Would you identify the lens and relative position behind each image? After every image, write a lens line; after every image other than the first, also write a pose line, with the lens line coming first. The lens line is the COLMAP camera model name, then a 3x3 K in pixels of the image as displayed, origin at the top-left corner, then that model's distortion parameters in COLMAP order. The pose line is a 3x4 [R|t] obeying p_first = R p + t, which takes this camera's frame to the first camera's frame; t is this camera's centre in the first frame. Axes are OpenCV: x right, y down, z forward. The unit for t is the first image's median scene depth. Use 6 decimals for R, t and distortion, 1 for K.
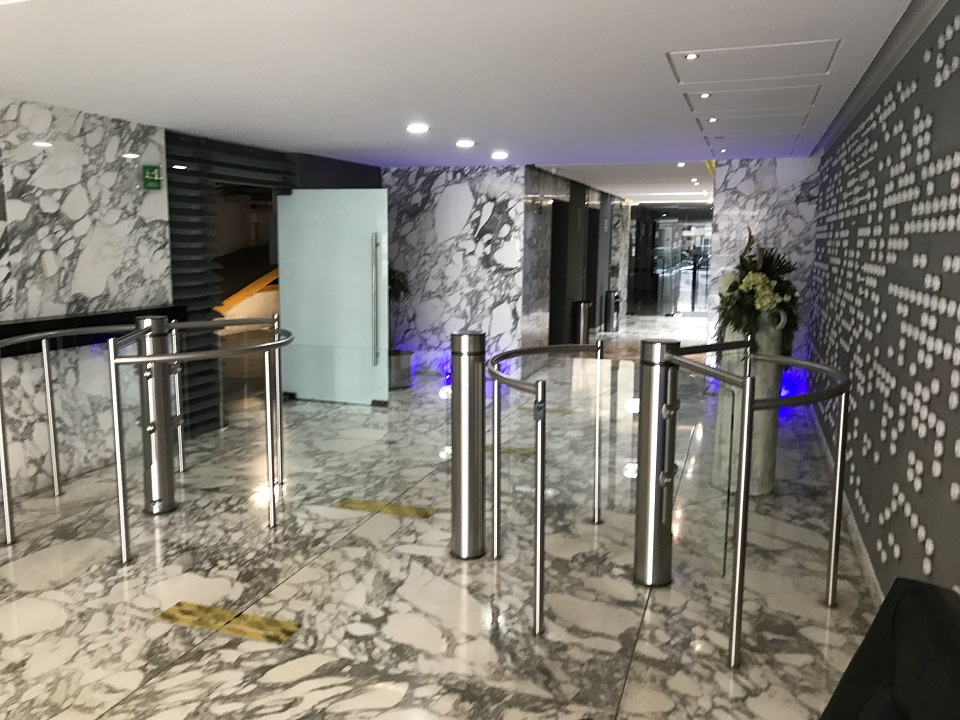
lens RADIAL K [[781.4, 0, 478.3], [0, 781.4, 370.3], [0, 0, 1]] dist [0.037297, -0.014435]
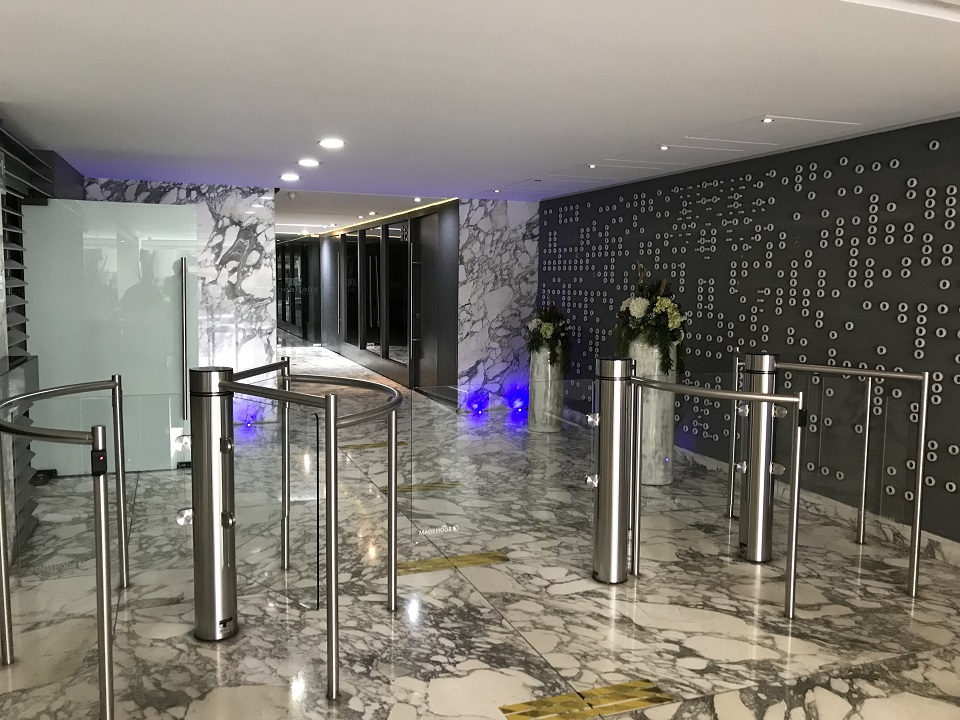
lens RADIAL K [[781.4, 0, 484.3], [0, 781.4, 352.0], [0, 0, 1]] dist [0.037297, -0.014435]
pose [[0.767224, -0.057580, 0.638789, -0.708756], [0.096512, 0.994986, -0.026230, -0.040624], [-0.634076, 0.081775, 0.768935, 0.284236]]
